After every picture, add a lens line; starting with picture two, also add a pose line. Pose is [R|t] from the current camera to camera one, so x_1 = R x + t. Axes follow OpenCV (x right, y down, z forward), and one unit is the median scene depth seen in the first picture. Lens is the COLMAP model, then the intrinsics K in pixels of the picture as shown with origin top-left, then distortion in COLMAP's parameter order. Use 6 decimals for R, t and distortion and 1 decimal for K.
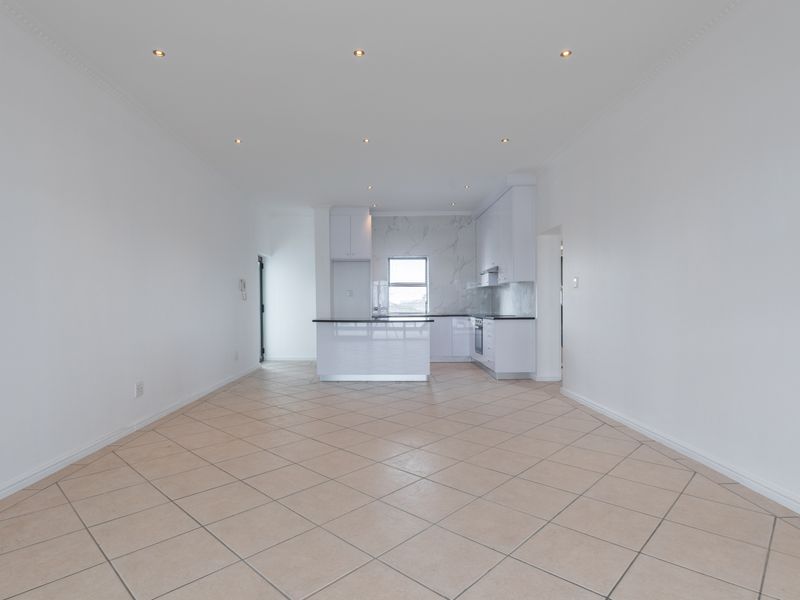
lens RADIAL K [[454.0, 0, 386.8], [0, 454.0, 306.0], [0, 0, 1]] dist [-0.000023, -0.002057]
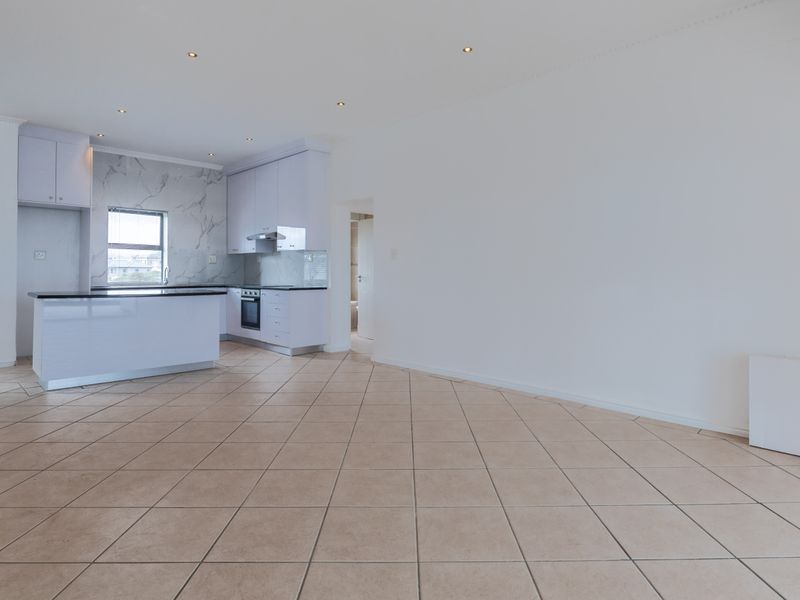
lens RADIAL K [[462.1, 0, 419.2], [0, 462.1, 269.7], [0, 0, 1]] dist [-0.001554, -0.001376]
pose [[0.691718, 0.014905, 0.722014, -0.188596], [-0.007582, 0.999882, -0.013377, -0.001335], [-0.722128, 0.003778, 0.691749, 0.116502]]
